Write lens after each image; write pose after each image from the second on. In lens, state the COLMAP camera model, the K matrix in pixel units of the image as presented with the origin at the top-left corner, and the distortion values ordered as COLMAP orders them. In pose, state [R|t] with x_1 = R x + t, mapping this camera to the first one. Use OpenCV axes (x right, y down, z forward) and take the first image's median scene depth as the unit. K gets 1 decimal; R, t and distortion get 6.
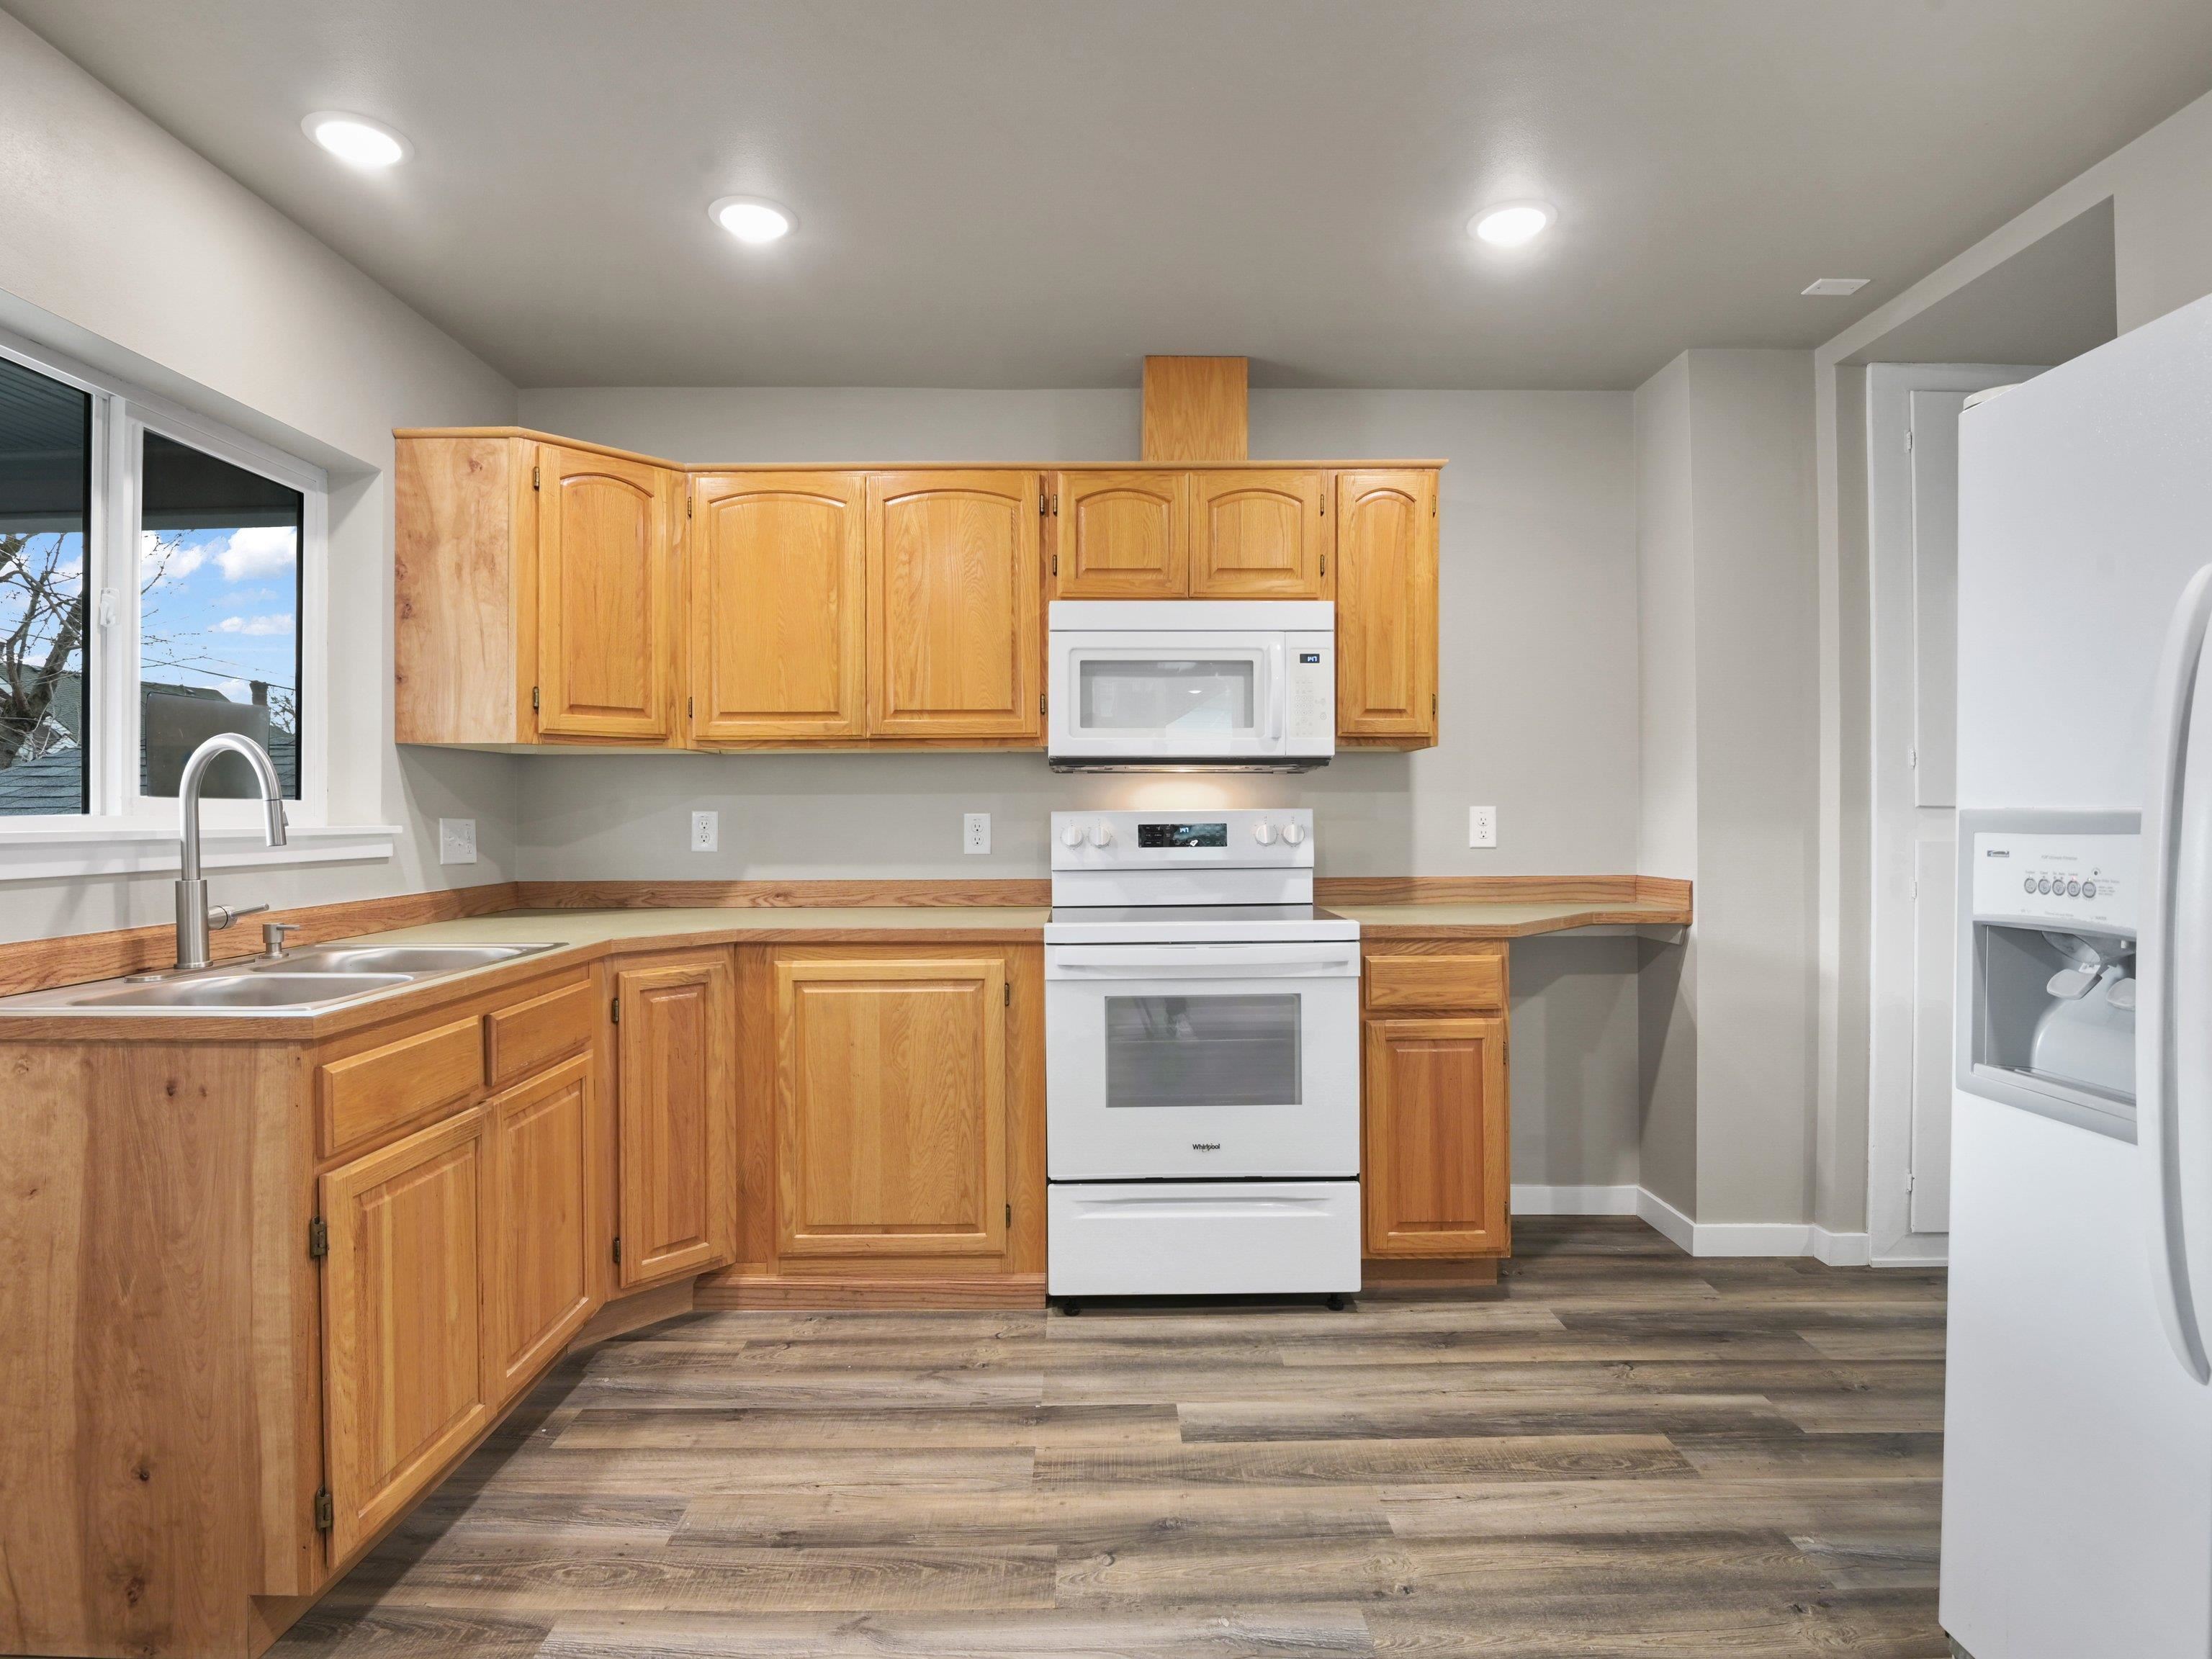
lens RADIAL K [[1152.7, 0, 1100.1], [0, 1152.7, 819.5], [0, 0, 1]] dist [-0.010306, -0.006193]
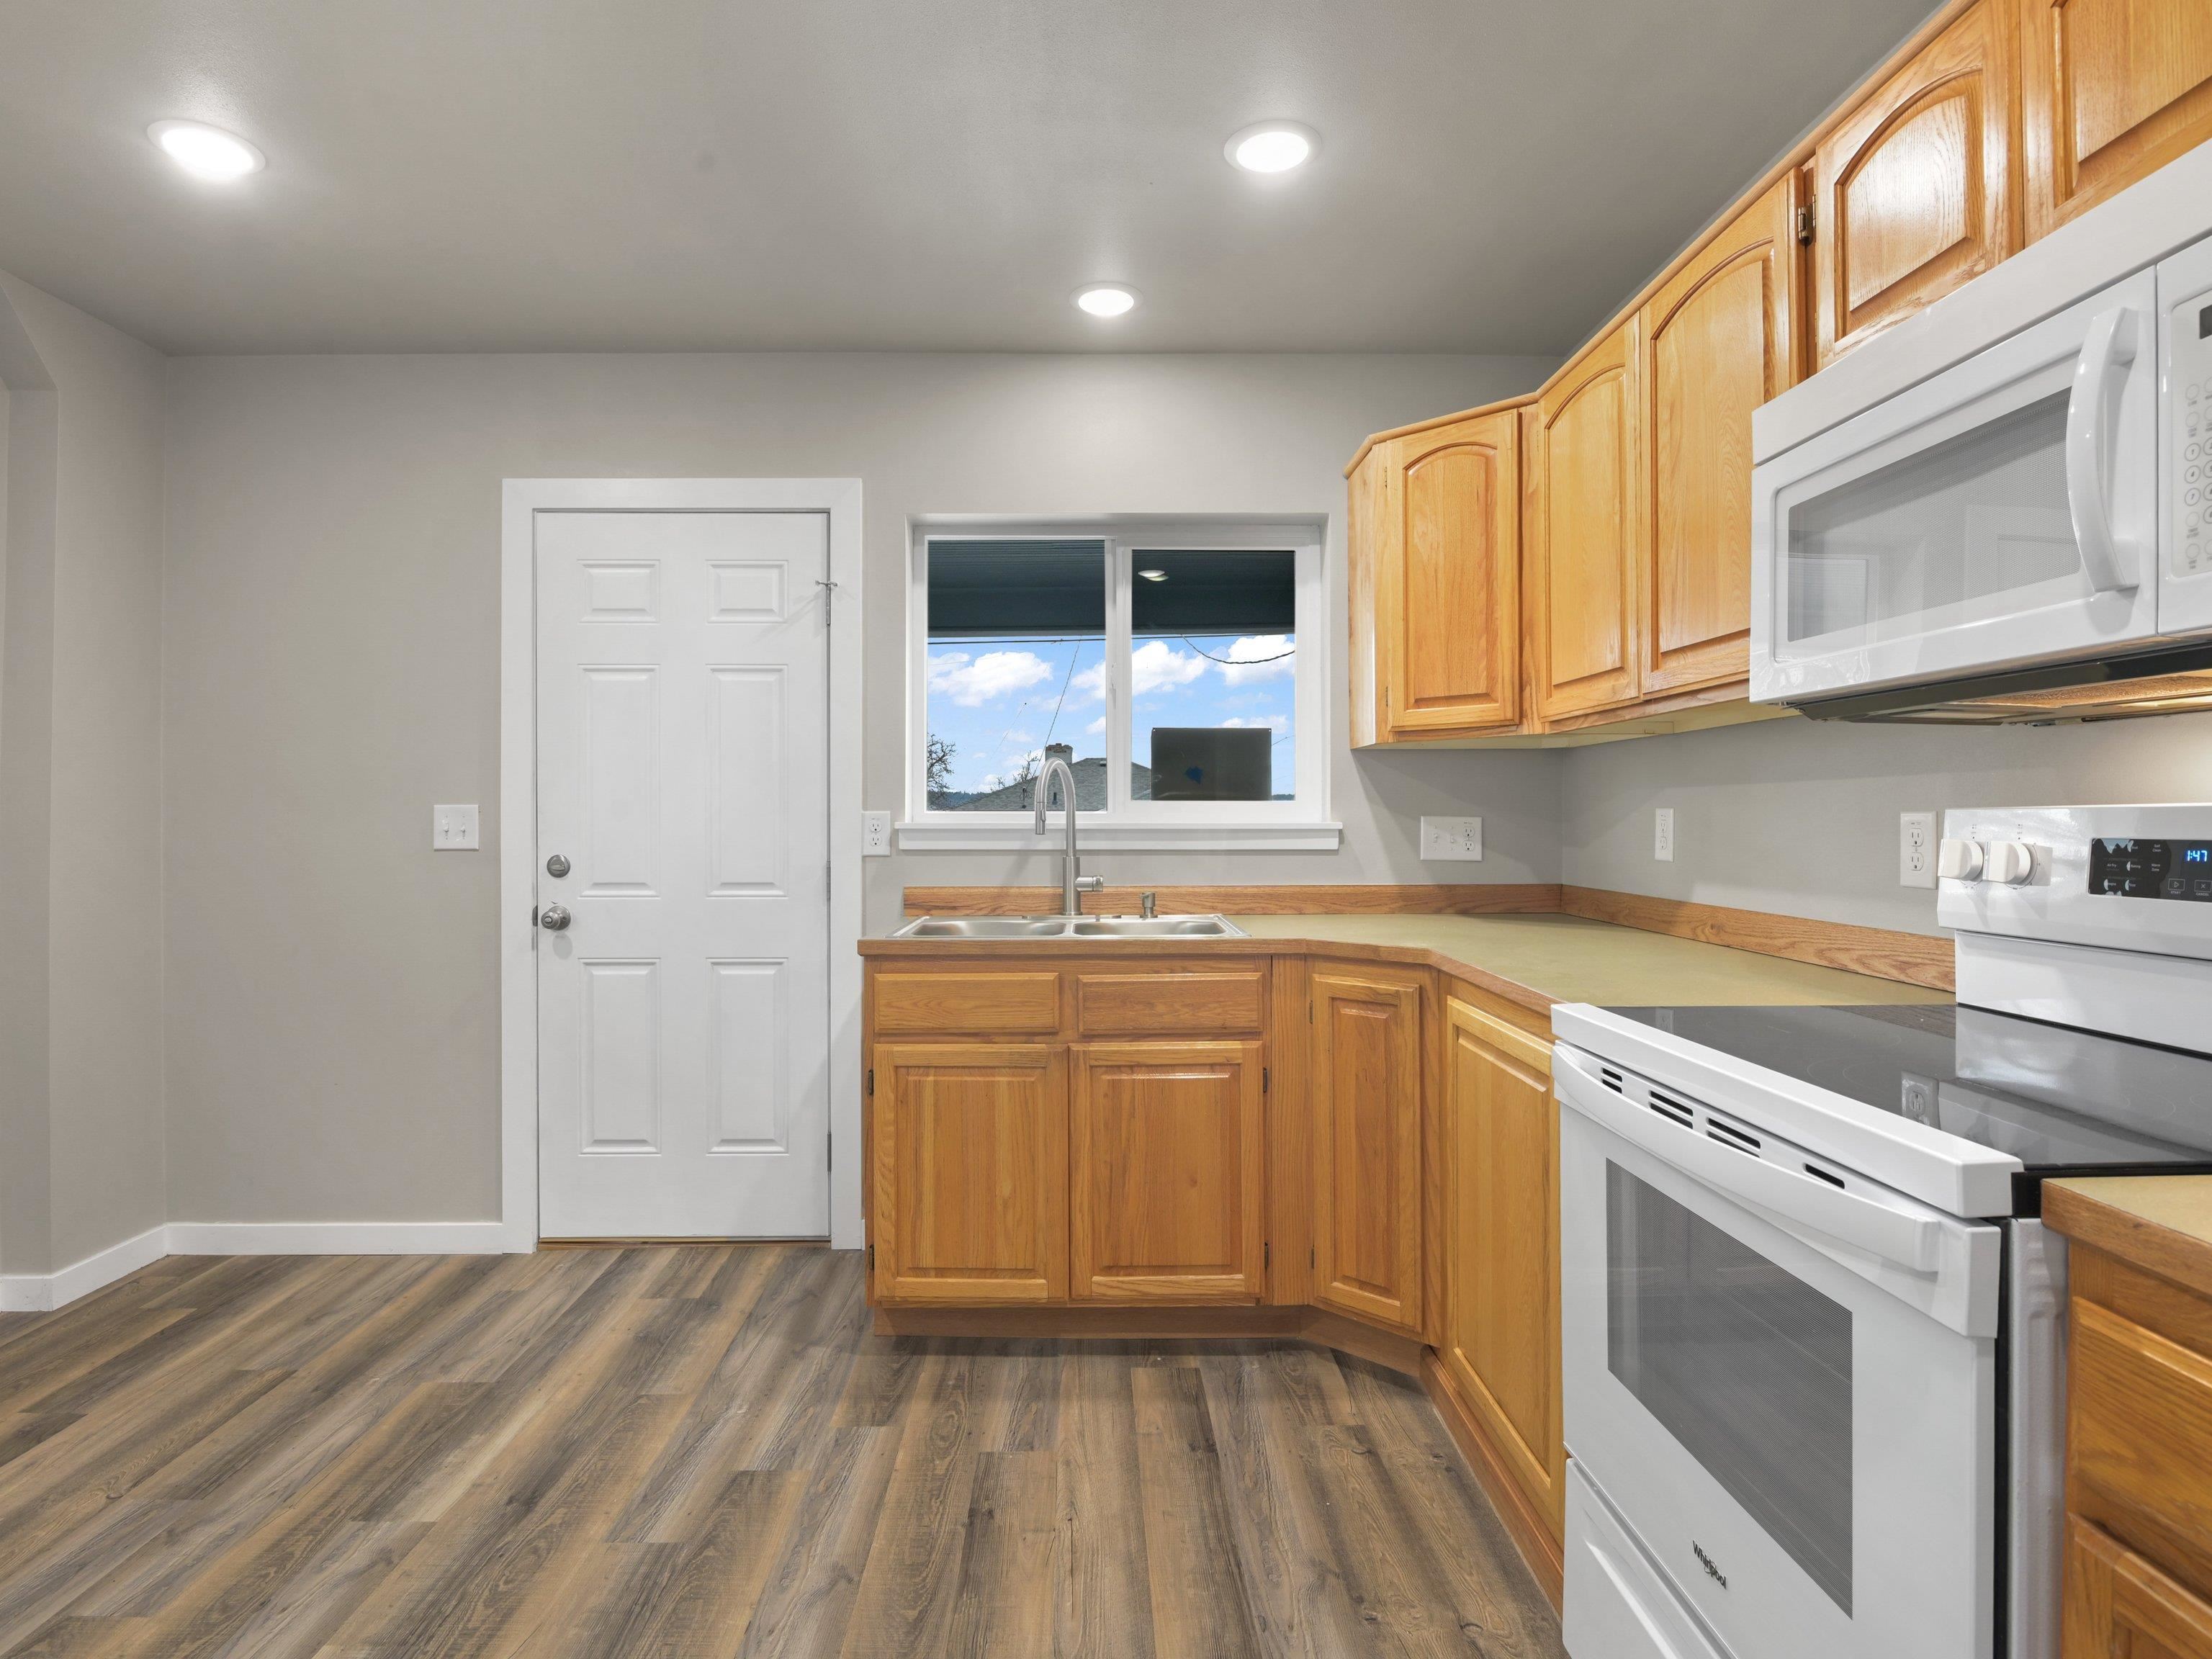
lens RADIAL K [[1152.7, 0, 1100.1], [0, 1152.7, 819.5], [0, 0, 1]] dist [-0.010306, -0.006193]
pose [[0.006616, 0.006971, -0.999954, 0.519791], [-0.003461, 0.999970, 0.006949, -0.004627], [0.999972, 0.003415, 0.006640, 0.753148]]
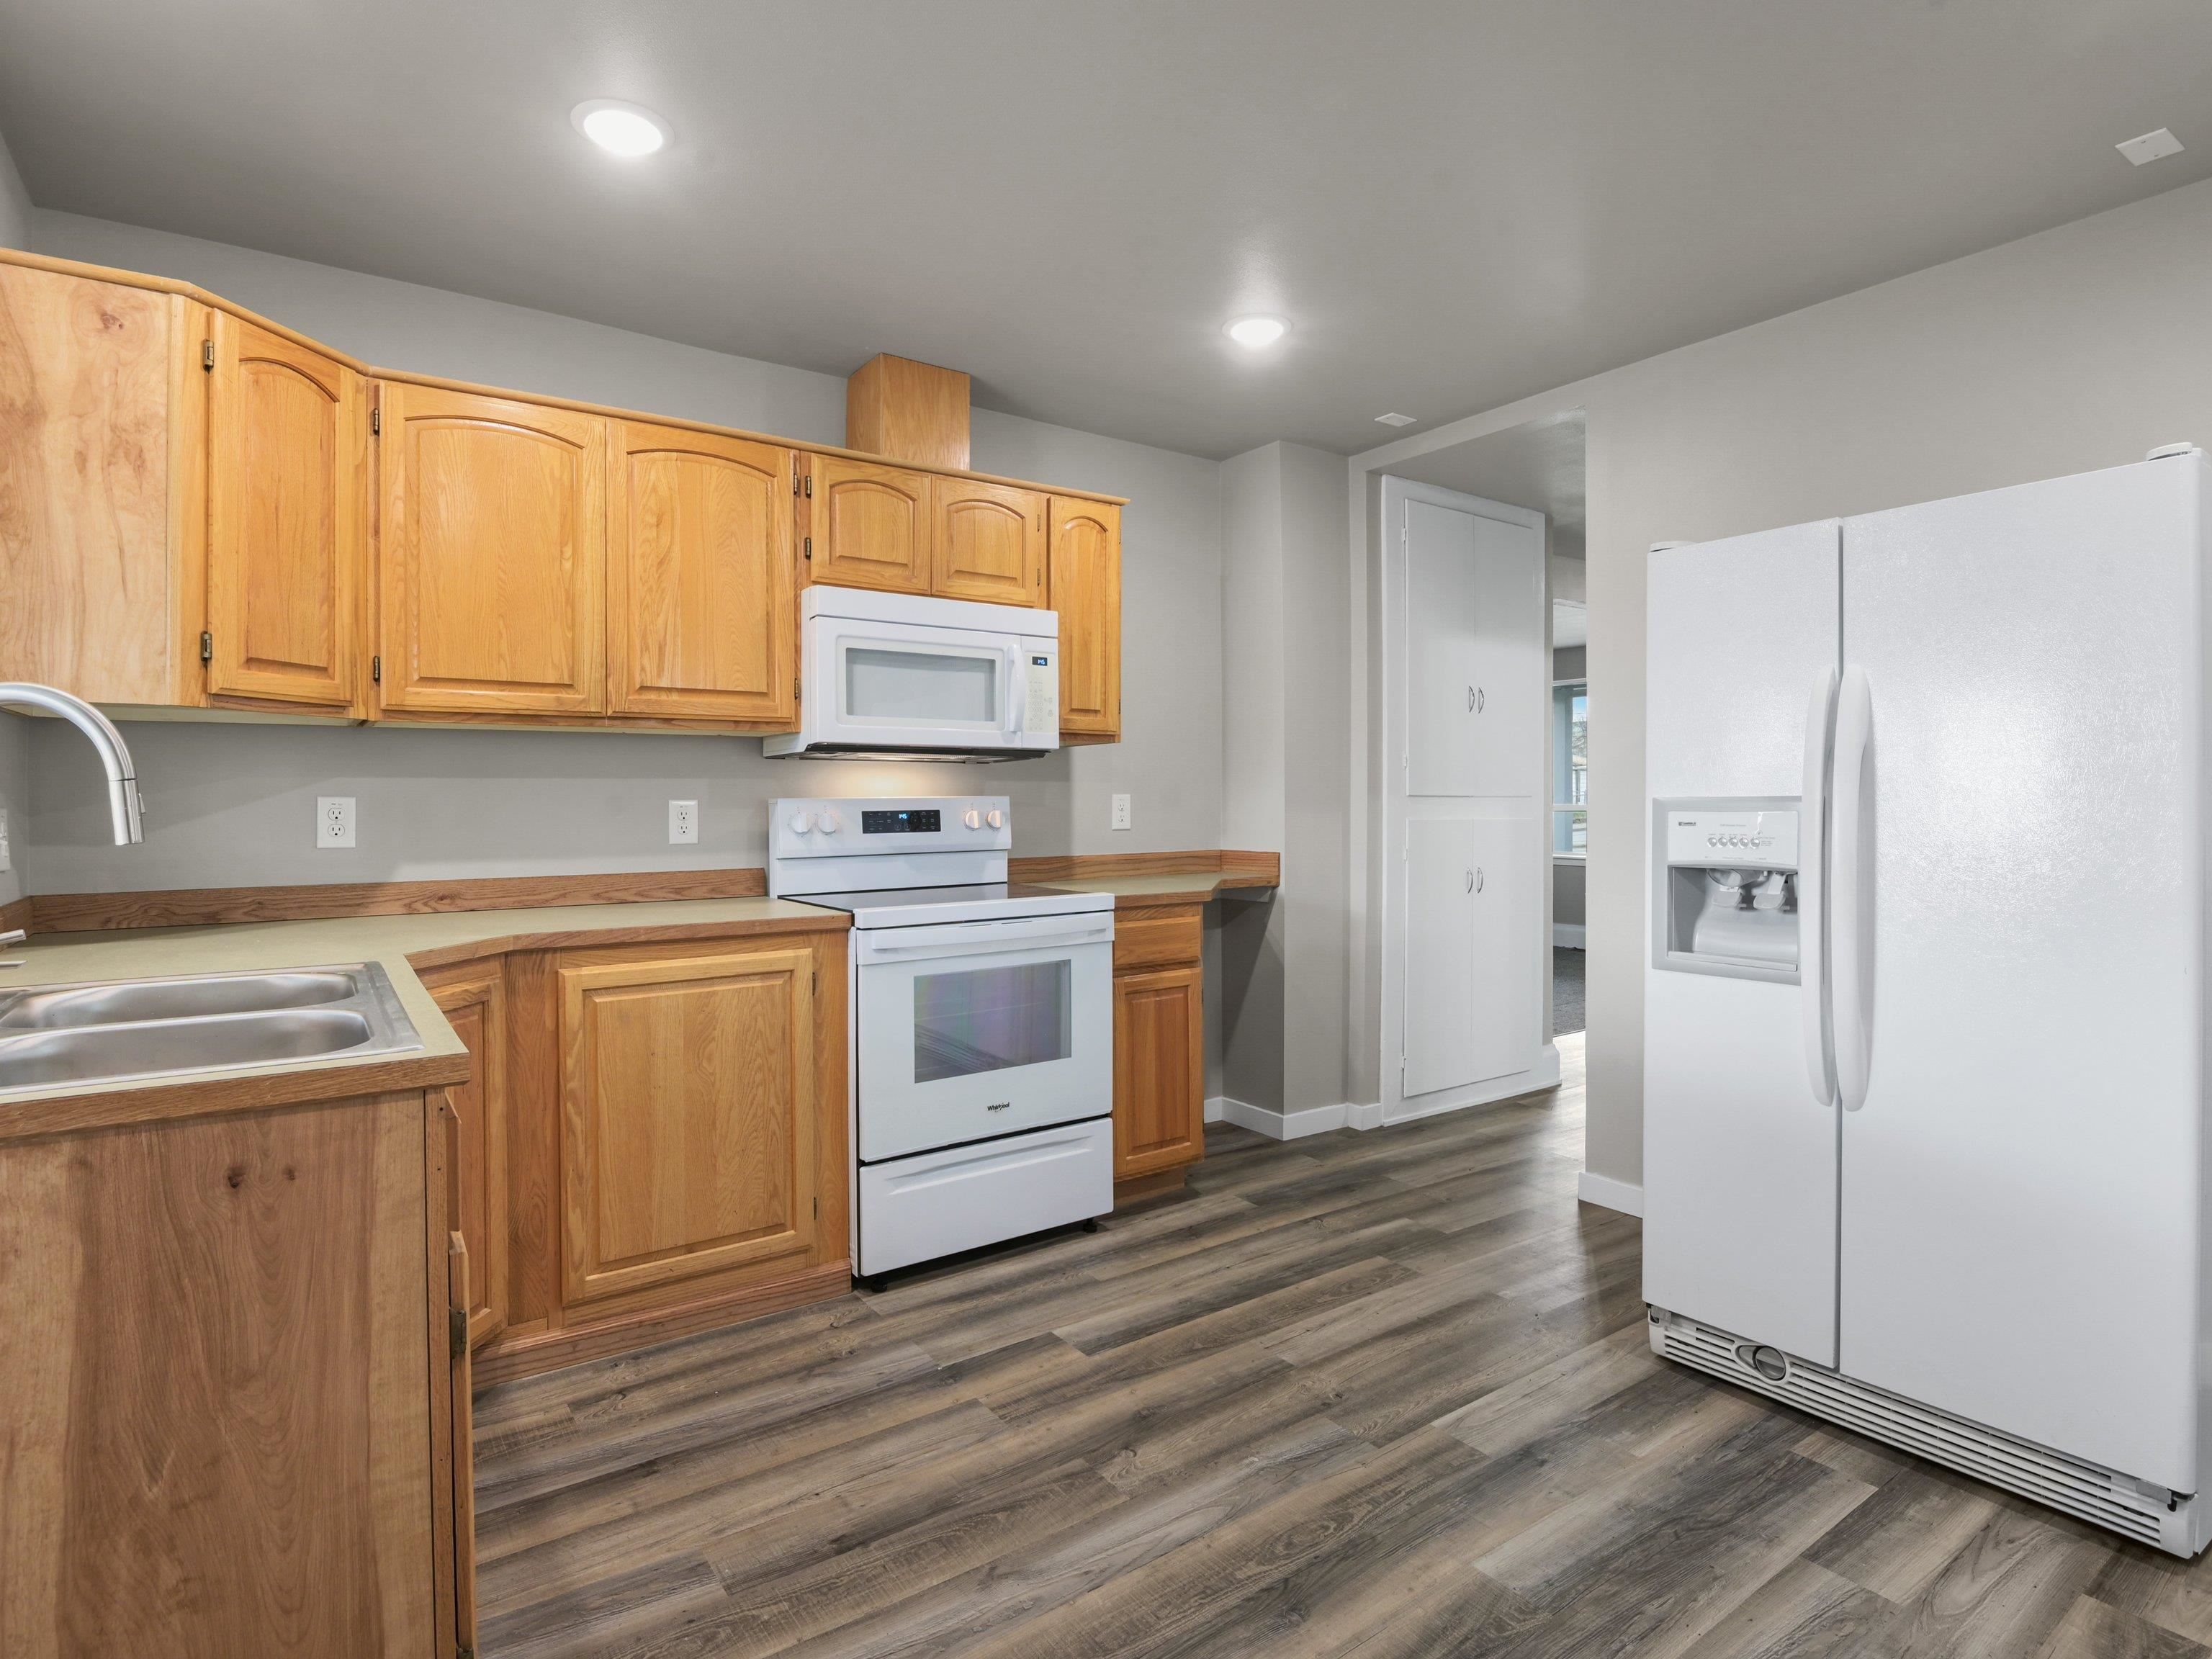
lens RADIAL K [[1154.4, 0, 1094.1], [0, 1154.4, 817.1], [0, 0, 1]] dist [-0.014567, -0.002923]
pose [[0.823096, -0.008215, 0.567843, -0.443609], [0.003797, 0.999953, 0.008962, 0.001508], [-0.567889, -0.005221, 0.823088, 0.054531]]
